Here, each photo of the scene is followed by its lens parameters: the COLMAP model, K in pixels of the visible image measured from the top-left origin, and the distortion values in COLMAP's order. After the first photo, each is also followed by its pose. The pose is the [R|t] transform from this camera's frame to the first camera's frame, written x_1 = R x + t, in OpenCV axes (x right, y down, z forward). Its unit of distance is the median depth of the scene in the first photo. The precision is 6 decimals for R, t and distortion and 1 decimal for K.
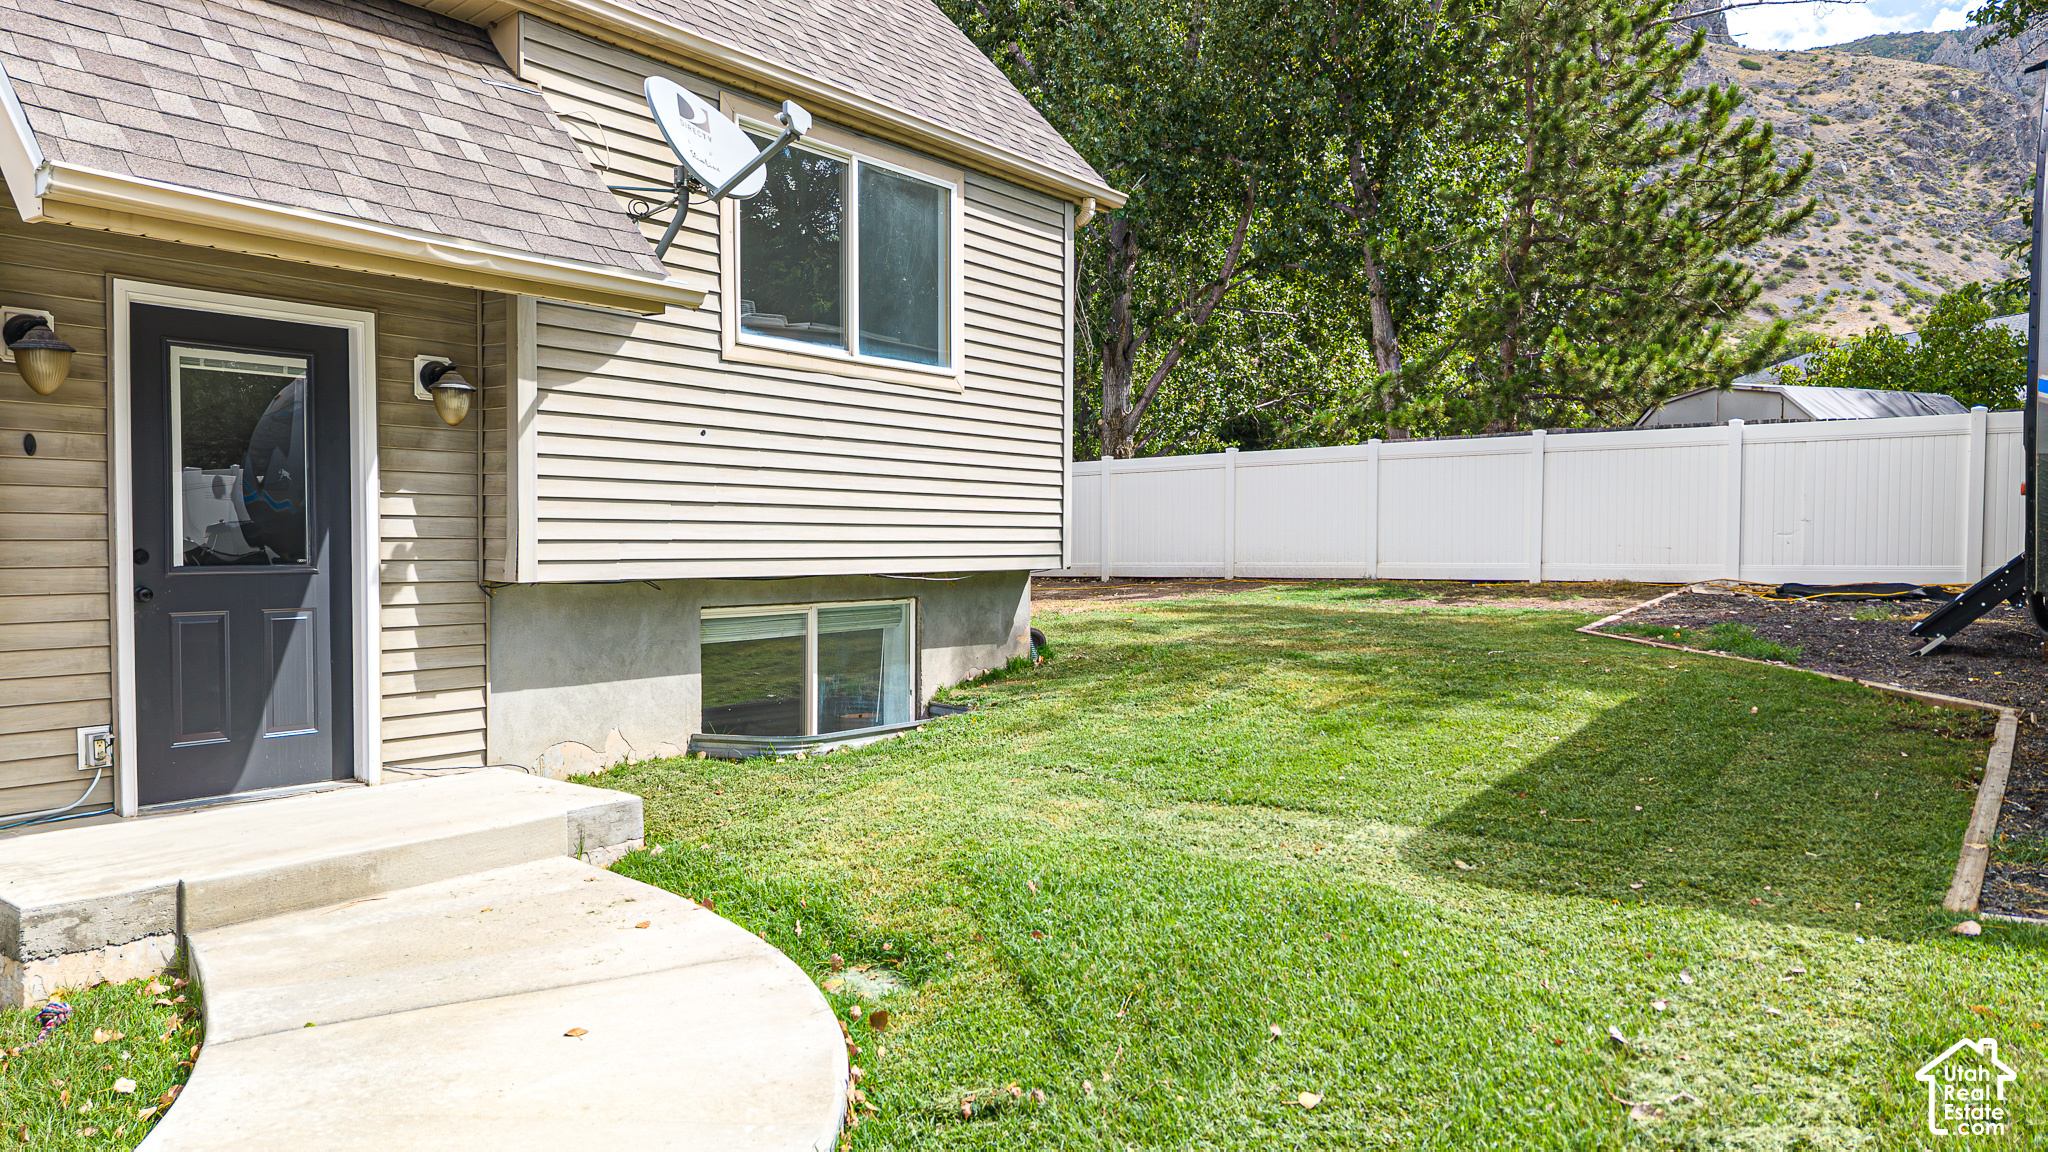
lens RADIAL K [[1382.5, 0, 1021.5], [0, 1382.5, 583.5], [0, 0, 1]] dist [0.057642, -0.062395]
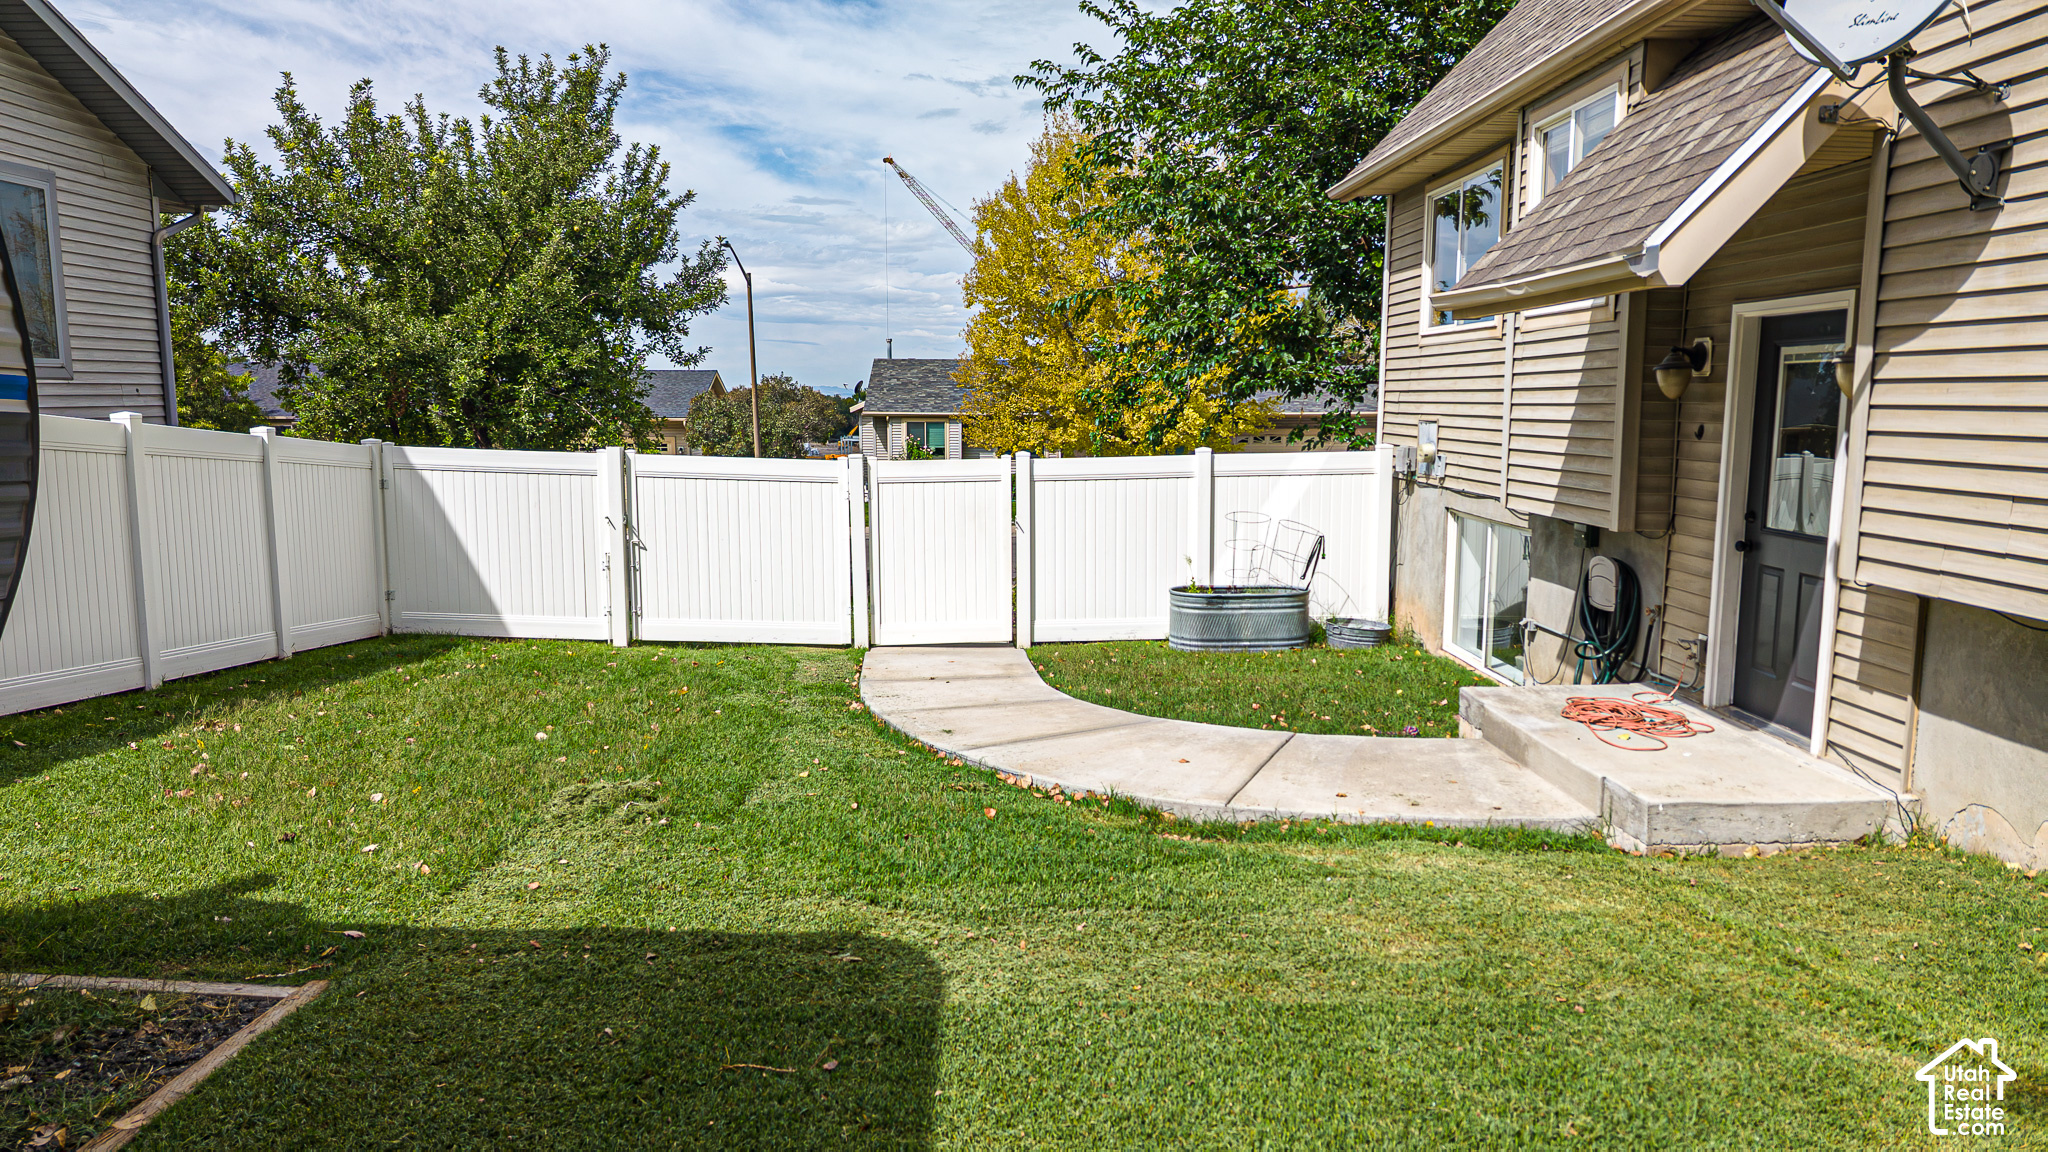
lens RADIAL K [[1382.5, 0, 1021.5], [0, 1382.5, 583.5], [0, 0, 1]] dist [0.057642, -0.062395]
pose [[-0.777354, 0.077171, -0.624312, 0.595681], [-0.028877, 0.987023, 0.157962, -0.121623], [0.628400, 0.140821, -0.765038, 1.345197]]
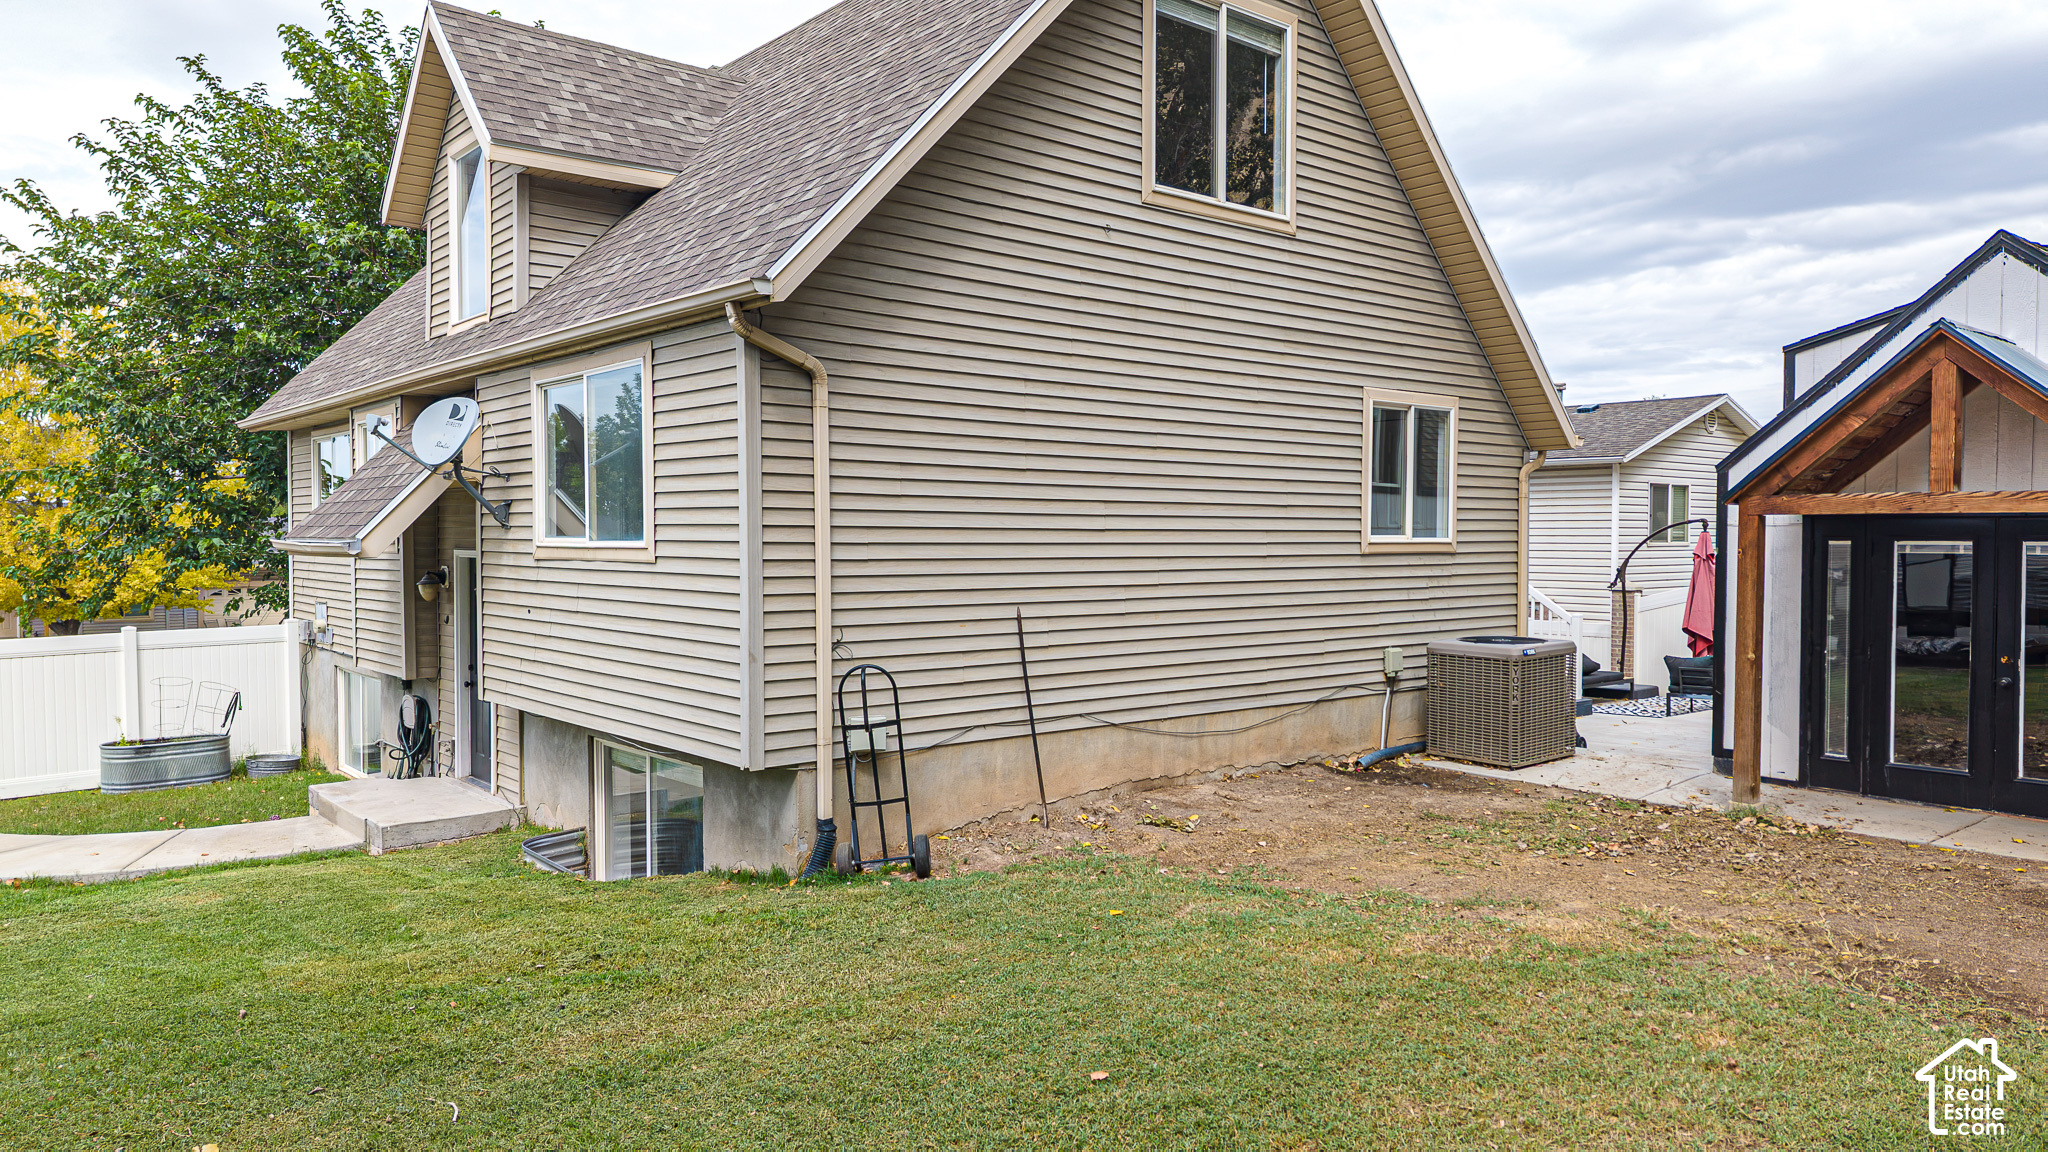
lens RADIAL K [[1382.5, 0, 1021.5], [0, 1382.5, 583.5], [0, 0, 1]] dist [0.057642, -0.062395]
pose [[-0.221635, 0.029263, -0.974691, 1.178183], [-0.037459, 0.998556, 0.038498, -0.235786], [0.974410, 0.045044, -0.220219, 2.019915]]
